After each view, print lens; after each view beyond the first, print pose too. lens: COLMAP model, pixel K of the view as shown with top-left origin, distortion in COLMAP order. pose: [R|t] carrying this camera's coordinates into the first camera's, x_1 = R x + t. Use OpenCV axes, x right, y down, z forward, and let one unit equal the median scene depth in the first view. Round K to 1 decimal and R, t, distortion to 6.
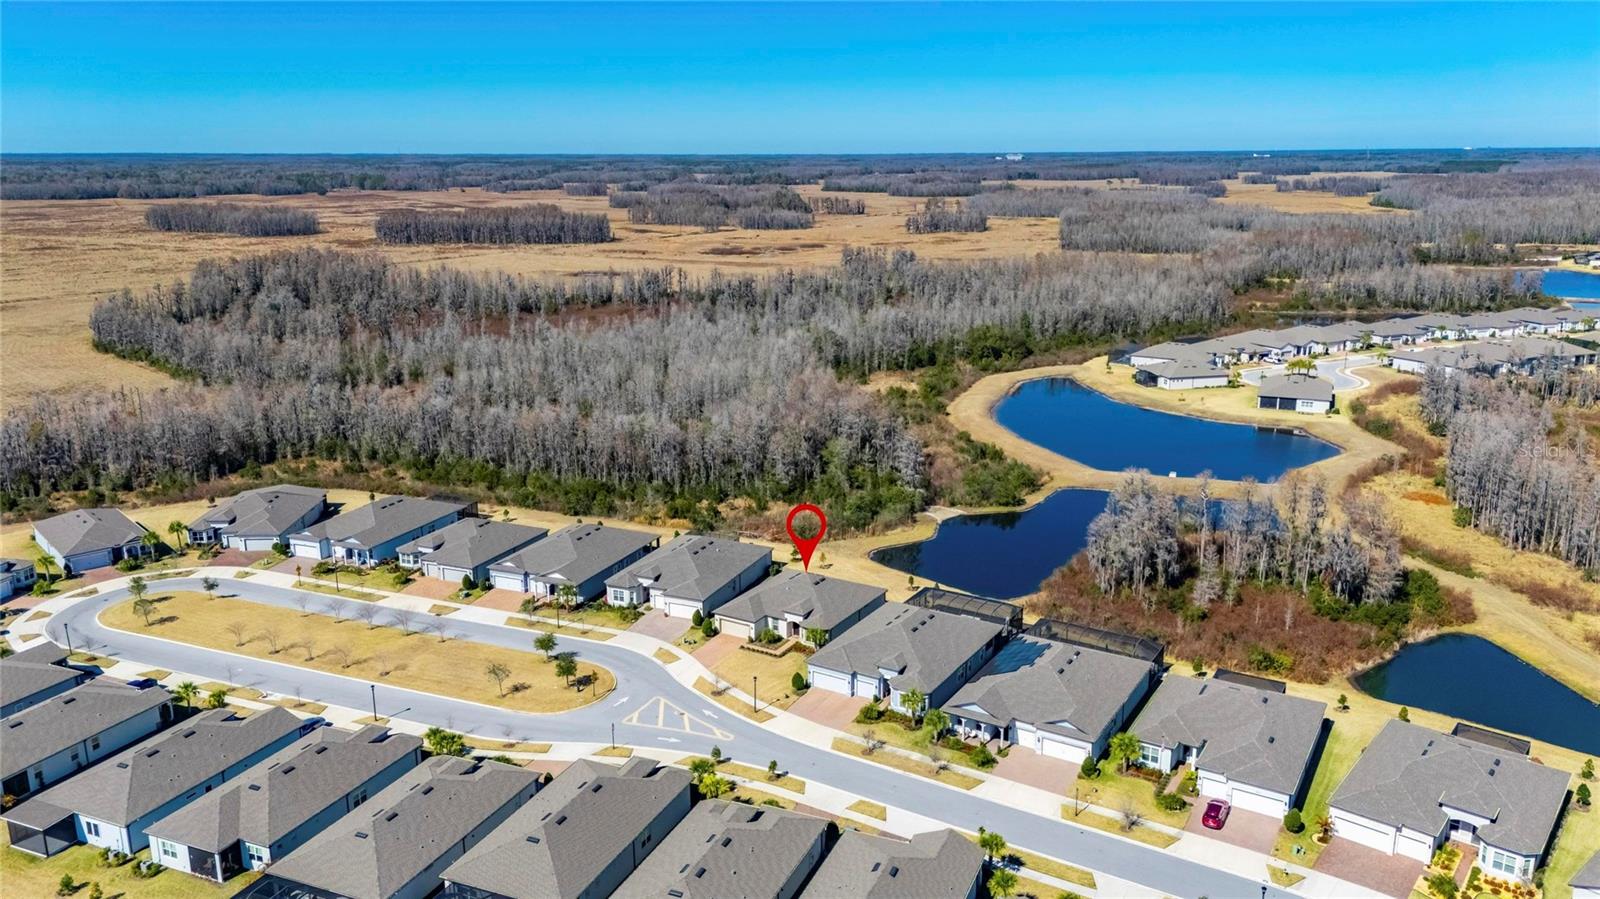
lens RADIAL K [[1178.9, 0, 800.0], [0, 1178.9, 449.5], [0, 0, 1]] dist [0.087359, -0.093339]
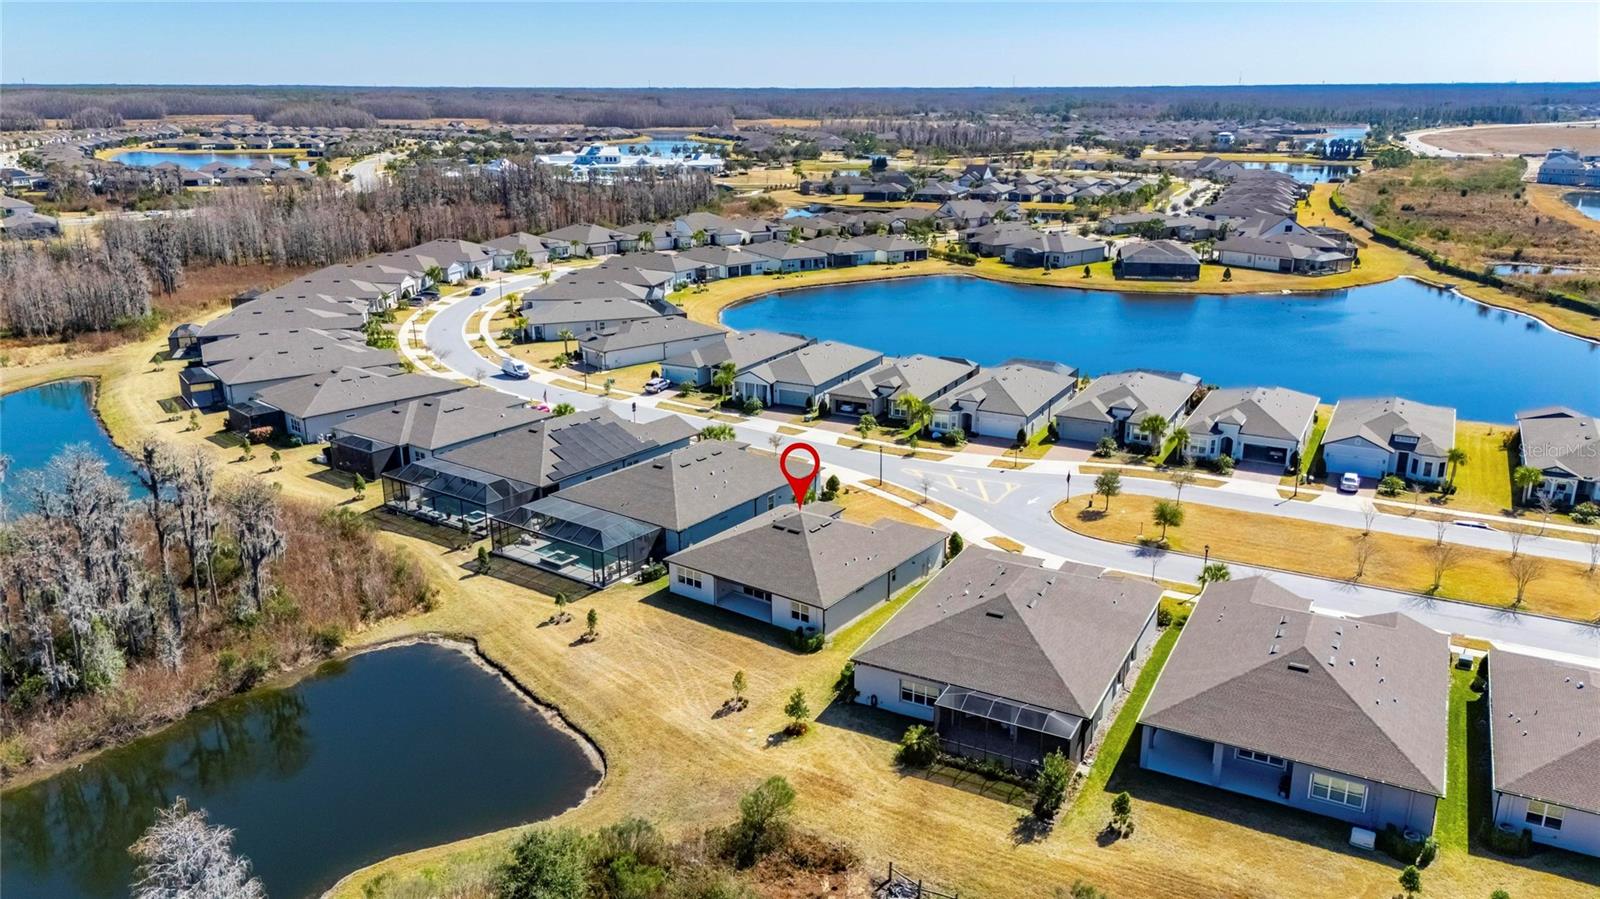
lens RADIAL K [[1178.9, 0, 800.0], [0, 1178.9, 449.5], [0, 0, 1]] dist [0.087359, -0.093339]
pose [[-0.995619, -0.015640, 0.092191, -0.039821], [0.034667, 0.853916, 0.519256, -0.191776], [-0.086844, 0.520177, -0.849632, 1.181737]]
